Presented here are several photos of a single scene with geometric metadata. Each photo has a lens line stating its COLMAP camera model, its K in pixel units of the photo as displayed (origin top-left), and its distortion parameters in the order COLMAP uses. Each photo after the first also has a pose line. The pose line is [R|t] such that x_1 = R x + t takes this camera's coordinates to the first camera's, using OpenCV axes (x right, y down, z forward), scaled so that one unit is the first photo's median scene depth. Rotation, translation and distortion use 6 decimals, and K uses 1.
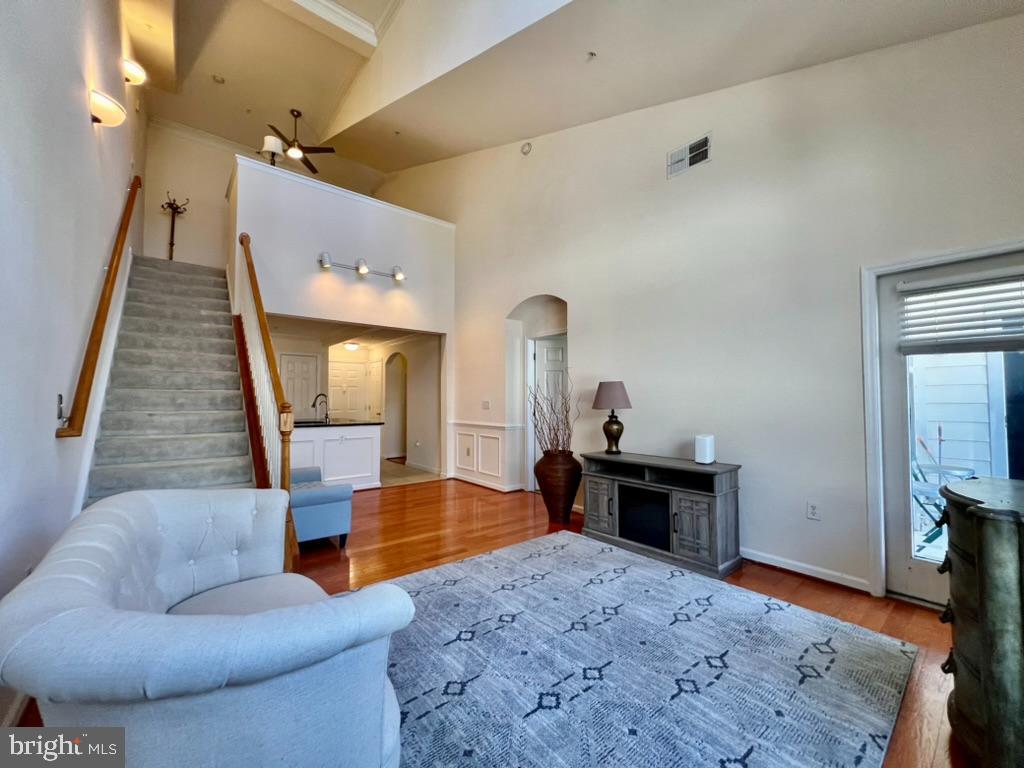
lens RADIAL K [[415.2, 0, 513.2], [0, 415.2, 389.9], [0, 0, 1]] dist [-0.000680, 0.000256]
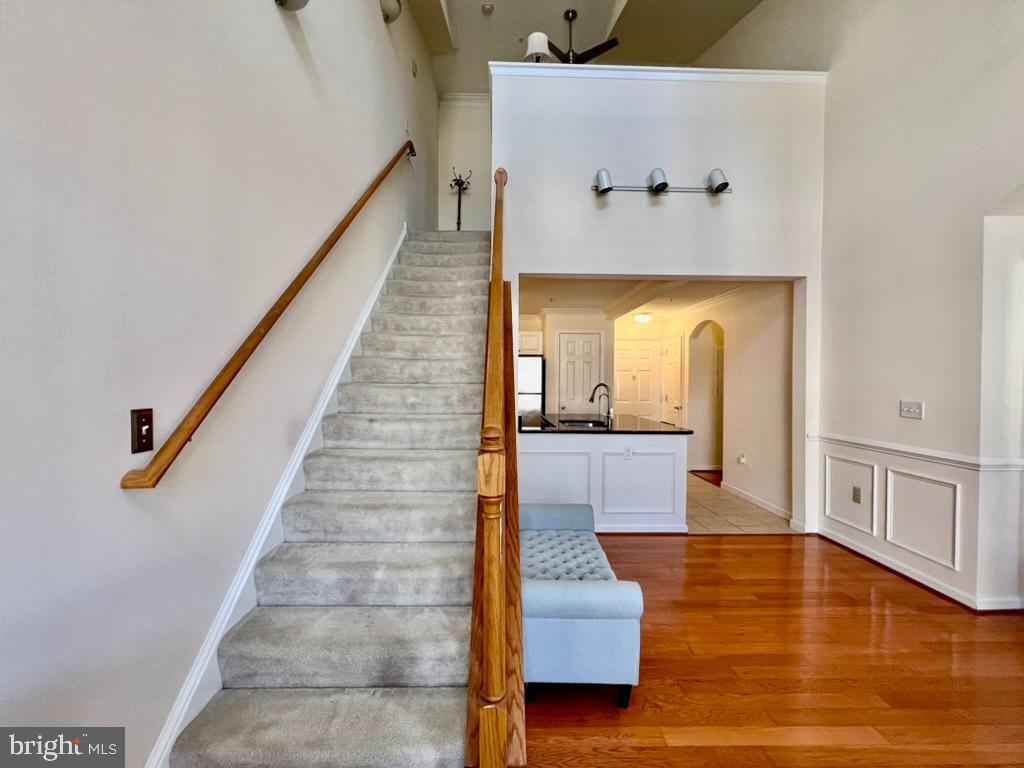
lens RADIAL K [[441.9, 0, 510.6], [0, 441.9, 385.1], [0, 0, 1]] dist [-0.003522, -0.000273]
pose [[0.787564, 0.011144, -0.616132, -0.125394], [0.010622, 0.999442, 0.031654, -0.014532], [0.616141, -0.031474, 0.787007, 0.329521]]
